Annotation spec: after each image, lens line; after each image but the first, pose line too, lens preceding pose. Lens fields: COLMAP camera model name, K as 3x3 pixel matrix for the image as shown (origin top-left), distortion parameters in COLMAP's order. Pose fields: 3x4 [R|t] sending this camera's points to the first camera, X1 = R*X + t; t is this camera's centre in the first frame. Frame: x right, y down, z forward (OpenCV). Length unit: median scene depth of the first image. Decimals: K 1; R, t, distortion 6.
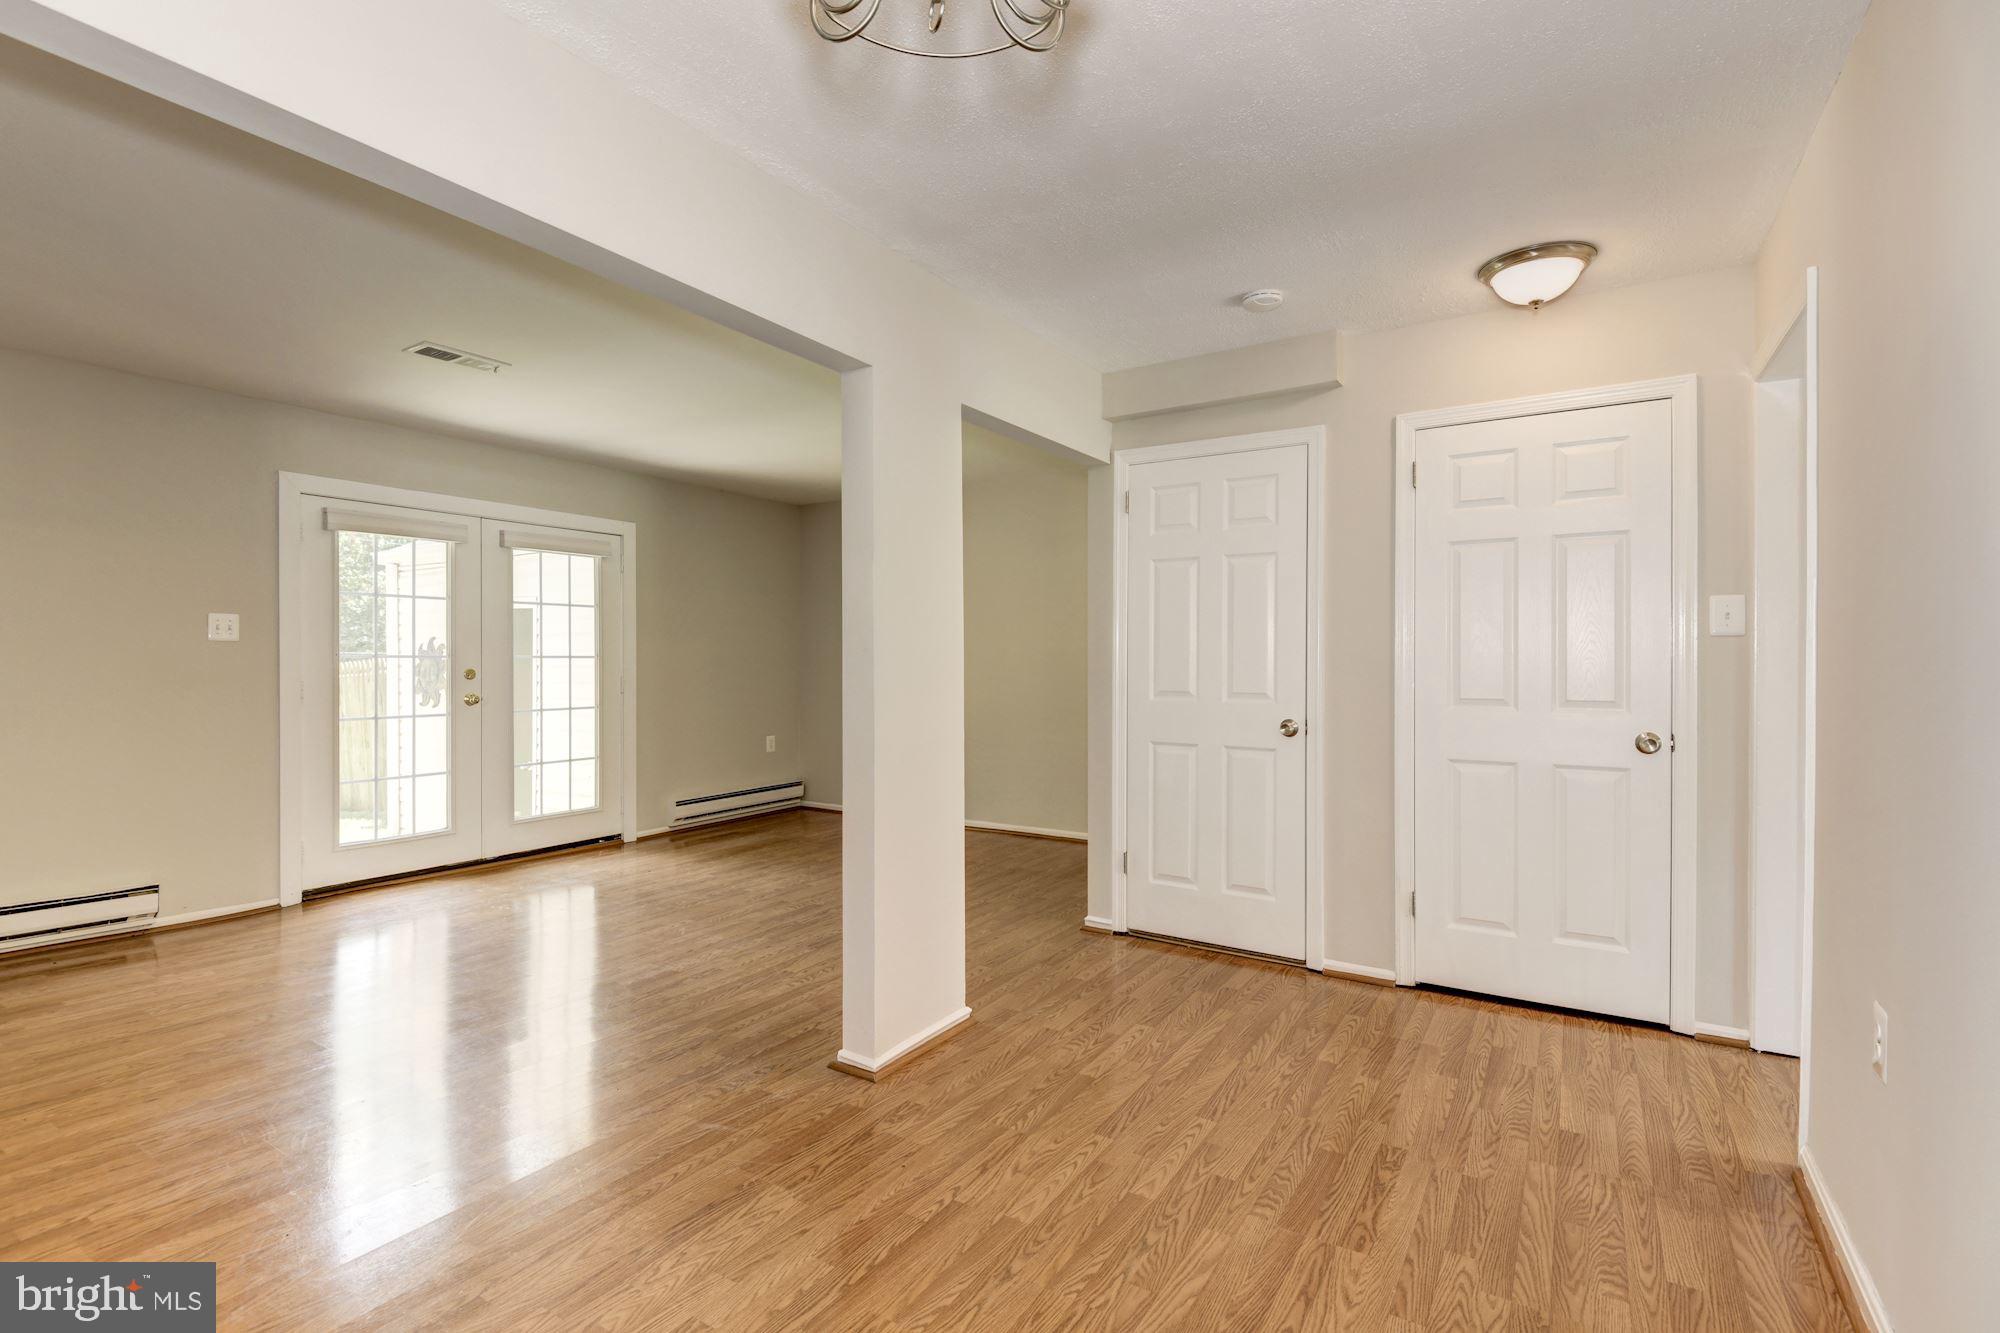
lens RADIAL K [[920.8, 0, 1020.1], [0, 920.8, 669.1], [0, 0, 1]] dist [0.011319, -0.008678]
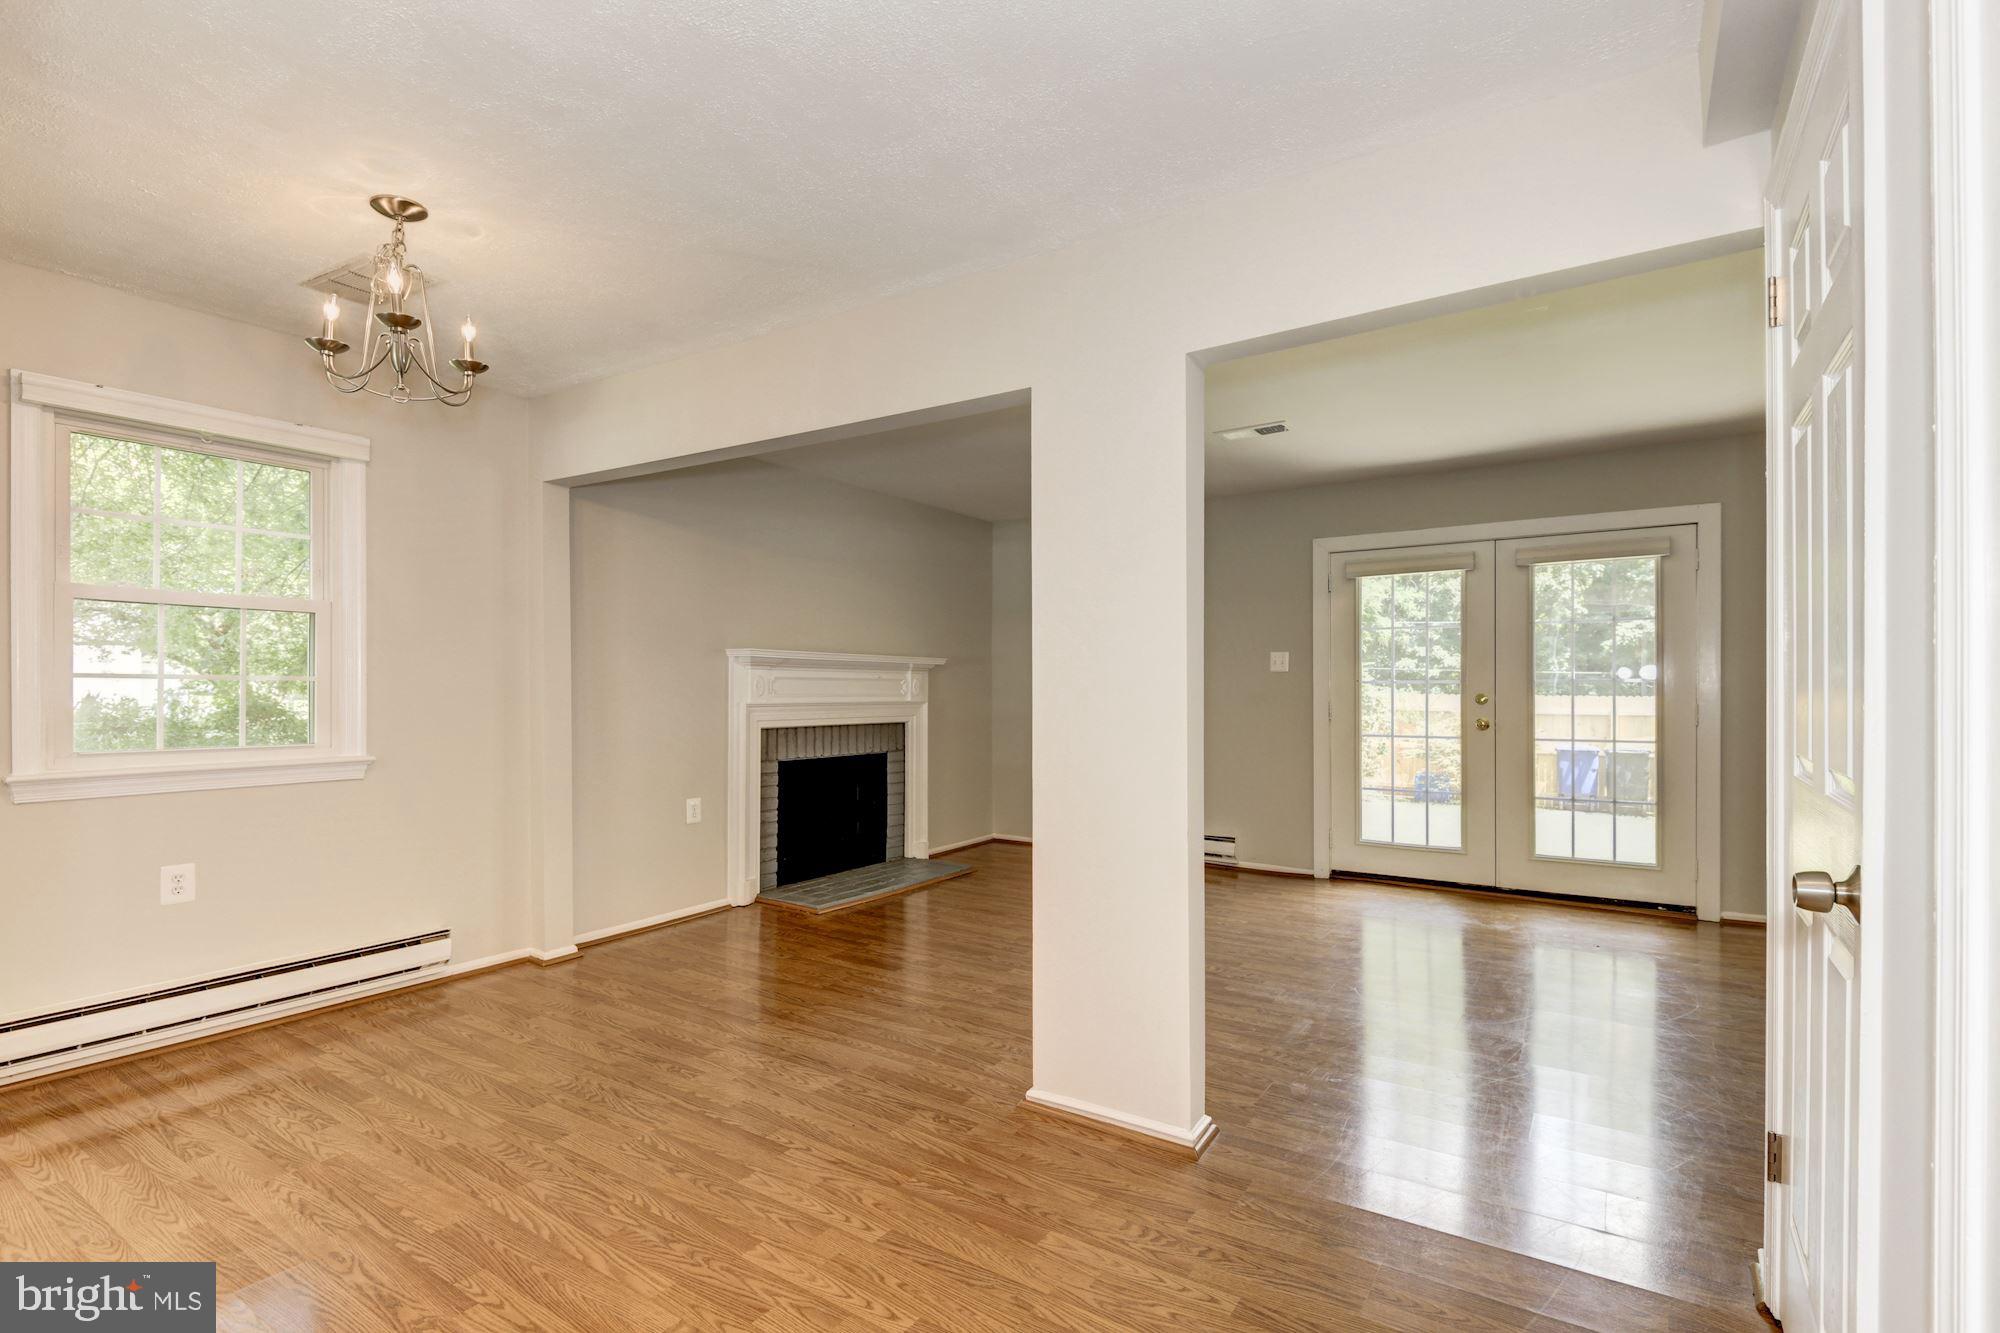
lens RADIAL K [[920.8, 0, 996.4], [0, 920.8, 687.4], [0, 0, 1]] dist [0.011319, -0.008678]
pose [[-0.033039, -0.002373, -0.999451, 0.483248], [-0.005316, 0.999983, -0.002199, -0.002145], [0.999440, 0.005241, -0.033051, 0.577025]]
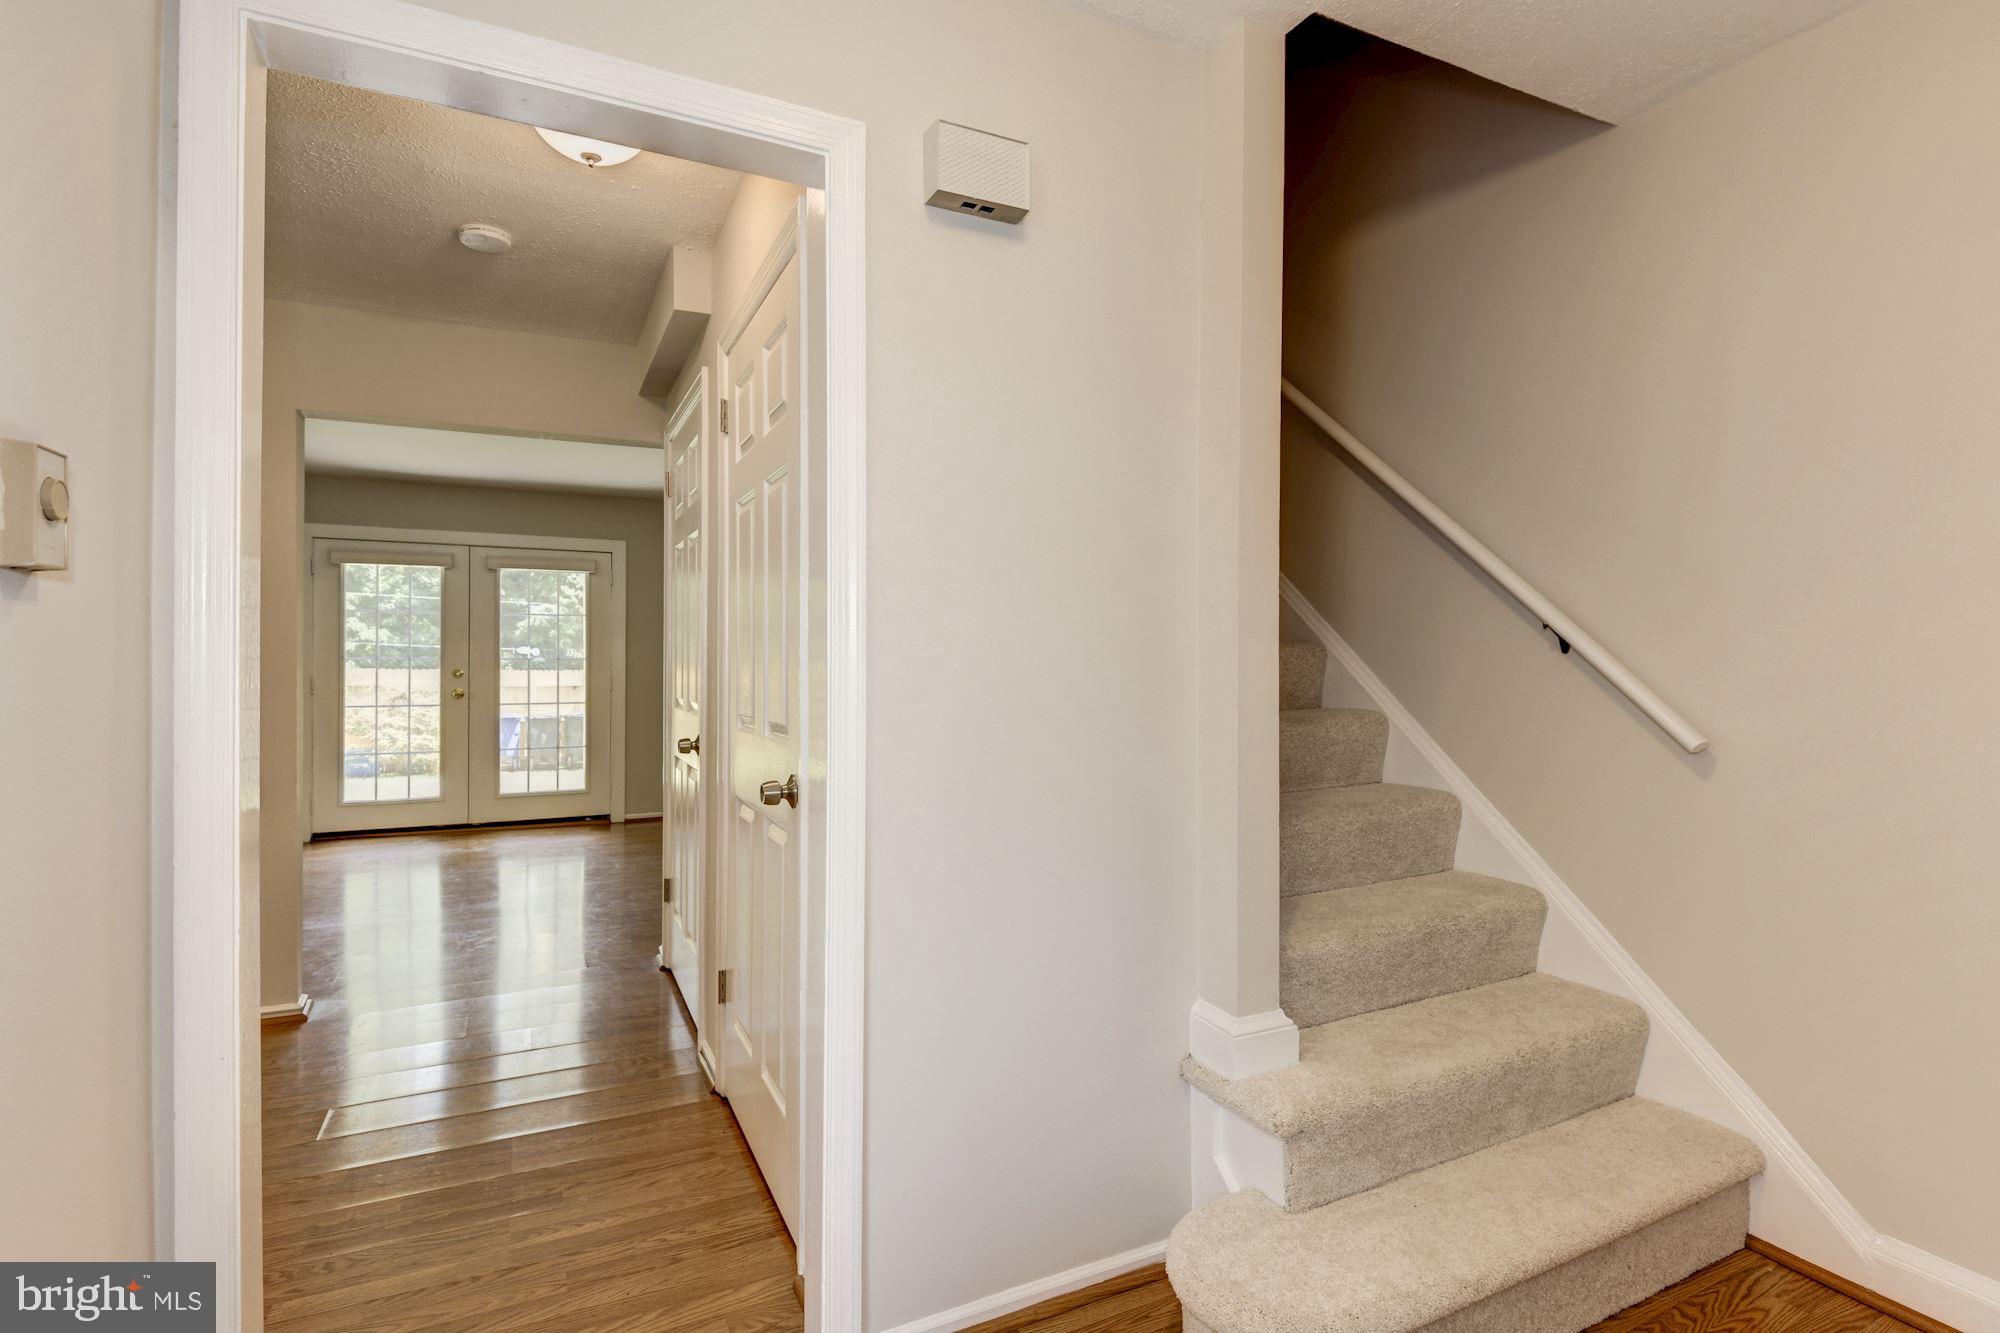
lens RADIAL K [[920.8, 0, 1028.2], [0, 920.8, 664.0], [0, 0, 1]] dist [0.011319, -0.008678]
pose [[0.874248, 0.003002, -0.485471, 0.759319], [-0.006755, 0.999959, -0.005981, -0.005689], [0.485433, 0.008508, 0.874233, 0.332801]]
